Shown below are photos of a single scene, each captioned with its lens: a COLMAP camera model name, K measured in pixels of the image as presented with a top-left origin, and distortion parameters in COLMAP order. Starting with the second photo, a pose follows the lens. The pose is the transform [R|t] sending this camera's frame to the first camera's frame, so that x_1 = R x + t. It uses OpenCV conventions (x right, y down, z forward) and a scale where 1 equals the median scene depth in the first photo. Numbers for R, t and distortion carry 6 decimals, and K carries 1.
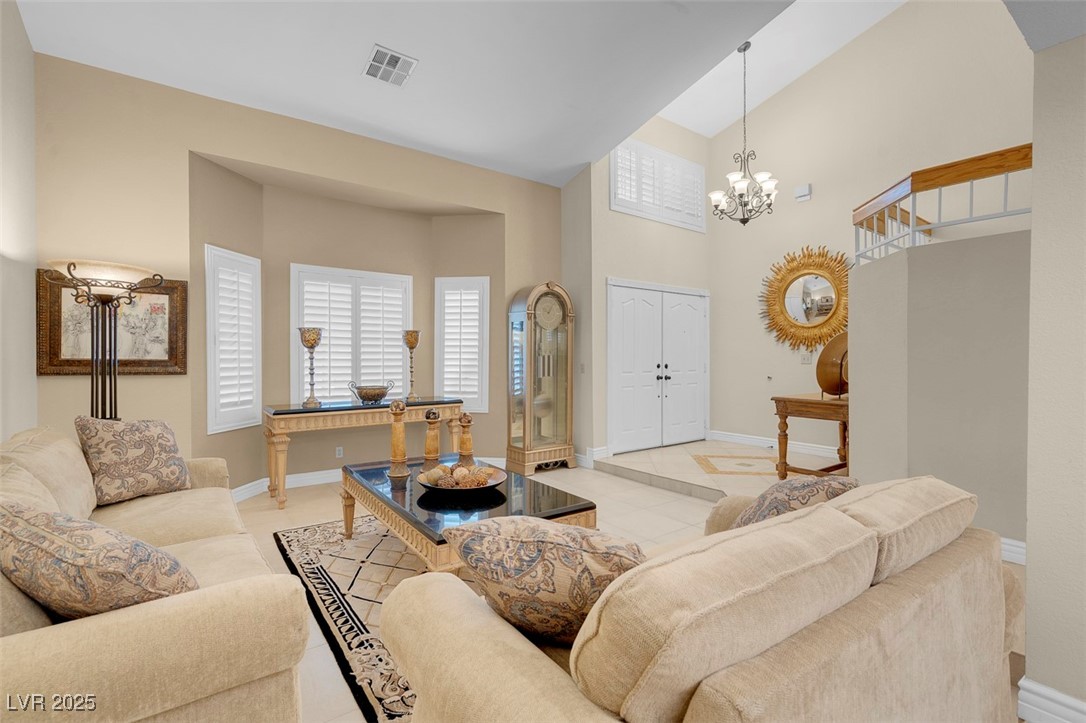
lens RADIAL K [[484.6, 0, 539.3], [0, 484.6, 361.3], [0, 0, 1]] dist [-0.001967, -0.000032]
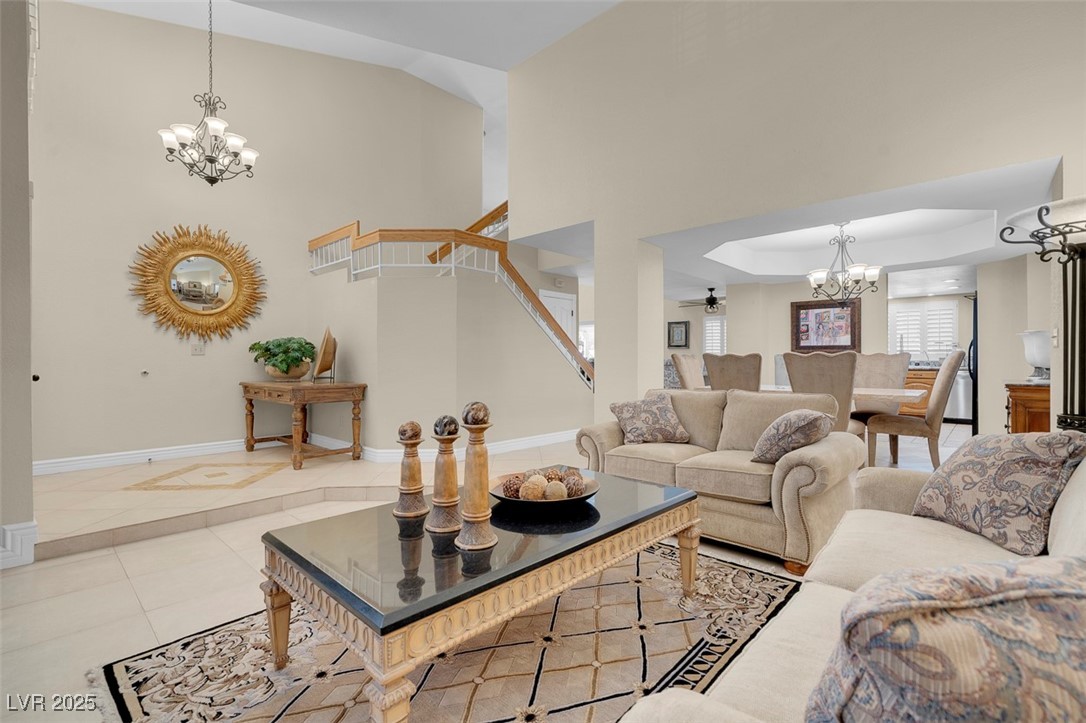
lens RADIAL K [[484.6, 0, 539.3], [0, 484.6, 361.3], [0, 0, 1]] dist [-0.001967, -0.000032]
pose [[-0.185613, -0.000578, 0.982623, -2.903870], [0.006733, 0.999976, 0.001860, 0.122609], [-0.982600, 0.006961, -0.185604, 3.620494]]
